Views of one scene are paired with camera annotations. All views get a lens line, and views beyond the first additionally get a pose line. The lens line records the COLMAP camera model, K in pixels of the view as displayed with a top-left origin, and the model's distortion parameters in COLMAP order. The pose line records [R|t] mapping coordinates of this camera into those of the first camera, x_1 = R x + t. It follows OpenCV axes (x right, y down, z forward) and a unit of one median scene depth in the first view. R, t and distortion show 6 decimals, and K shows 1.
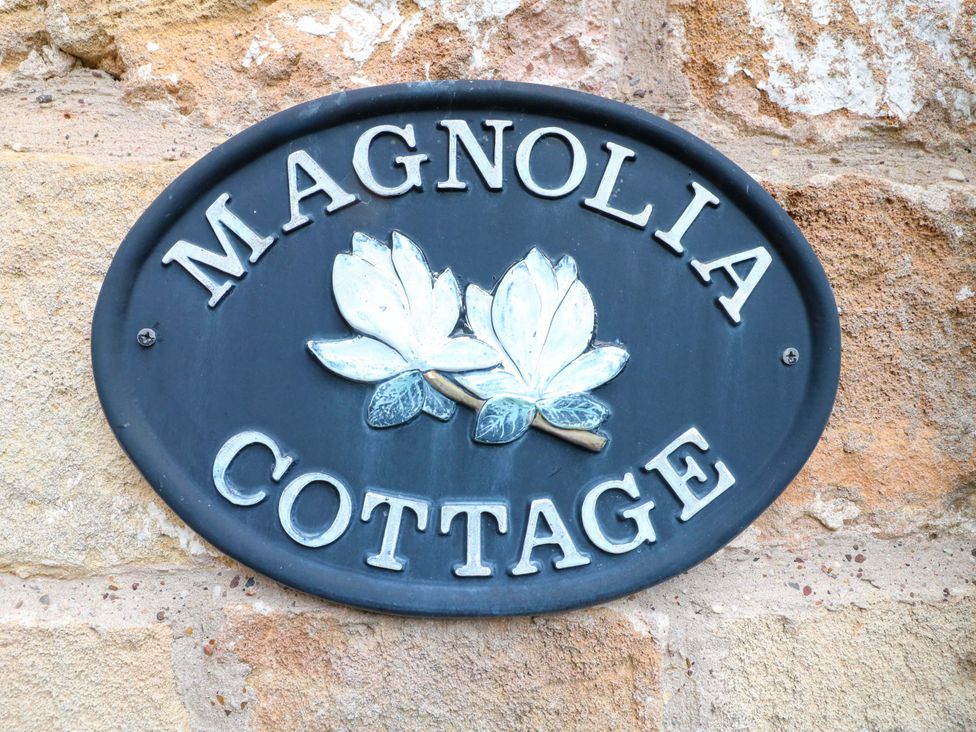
lens RADIAL K [[600.1, 0, 488.4], [0, 600.1, 367.0], [0, 0, 1]] dist [-0.004379, -0.009570]
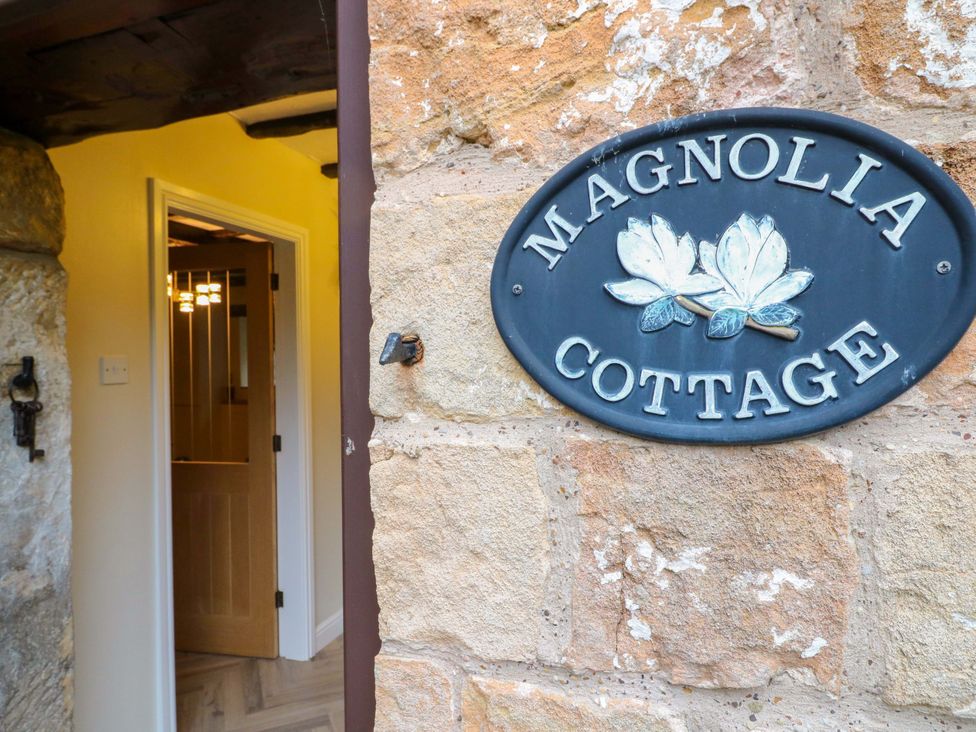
lens RADIAL K [[600.1, 0, 487.9], [0, 600.1, 364.2], [0, 0, 1]] dist [-0.004379, -0.009570]
pose [[0.920157, -0.033015, -0.390154, 0.058100], [0.046024, 0.998651, 0.024039, 0.127609], [0.388834, -0.040076, 0.920436, -0.722328]]
